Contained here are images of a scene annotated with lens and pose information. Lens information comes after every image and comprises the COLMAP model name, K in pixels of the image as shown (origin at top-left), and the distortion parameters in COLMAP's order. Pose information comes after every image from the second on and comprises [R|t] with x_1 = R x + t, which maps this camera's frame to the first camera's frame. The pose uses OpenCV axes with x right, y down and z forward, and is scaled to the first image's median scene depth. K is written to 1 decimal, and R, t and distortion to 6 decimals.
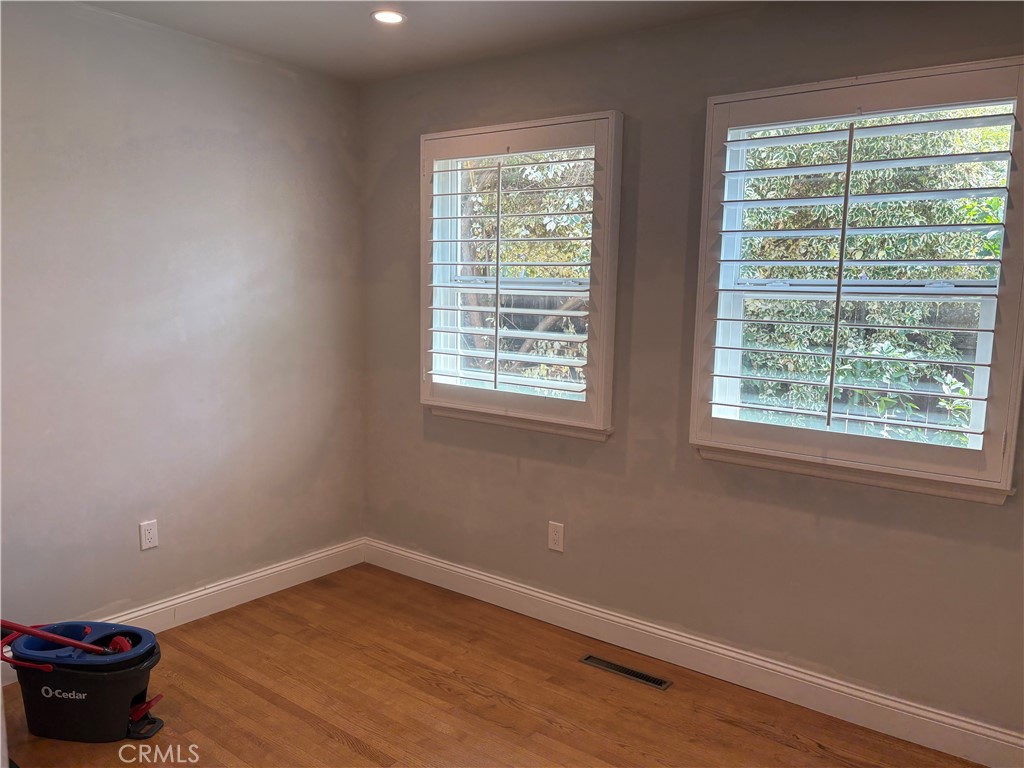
lens RADIAL K [[775.7, 0, 512.3], [0, 775.7, 383.9], [0, 0, 1]] dist [0.038744, -0.036525]
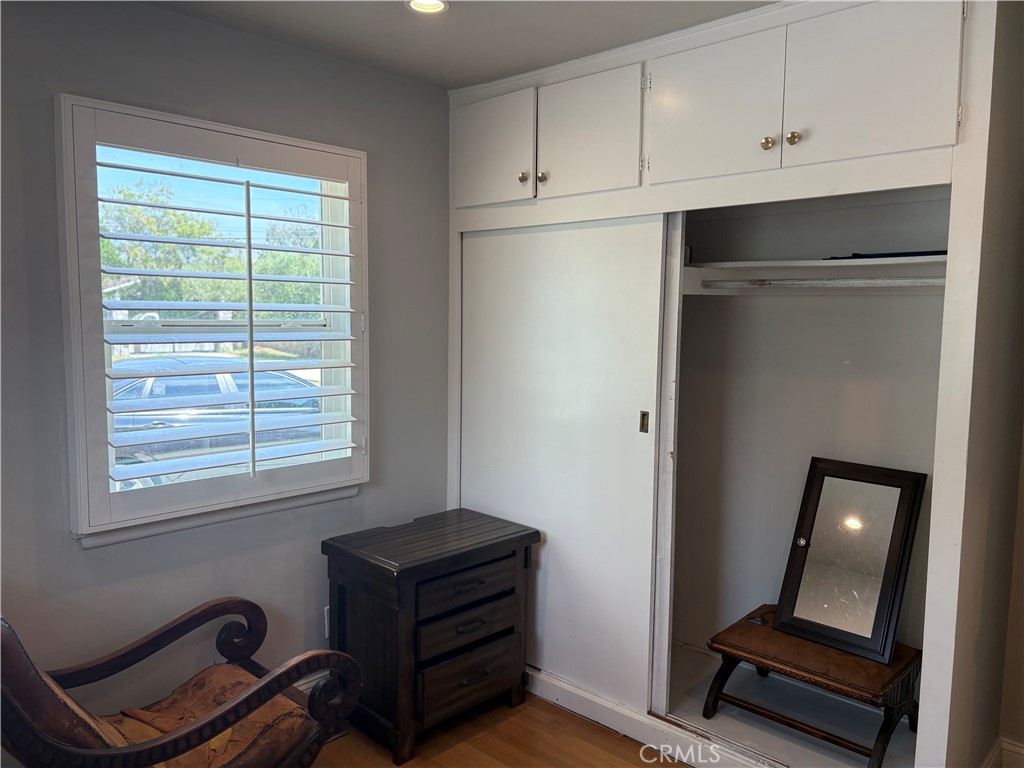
lens RADIAL K [[775.7, 0, 507.1], [0, 775.7, 381.5], [0, 0, 1]] dist [0.038744, -0.036525]
pose [[0.115071, -0.091347, 0.989148, -0.746155], [0.129346, 0.988663, 0.076255, -0.105440], [-0.984900, 0.119167, 0.125582, 0.647638]]
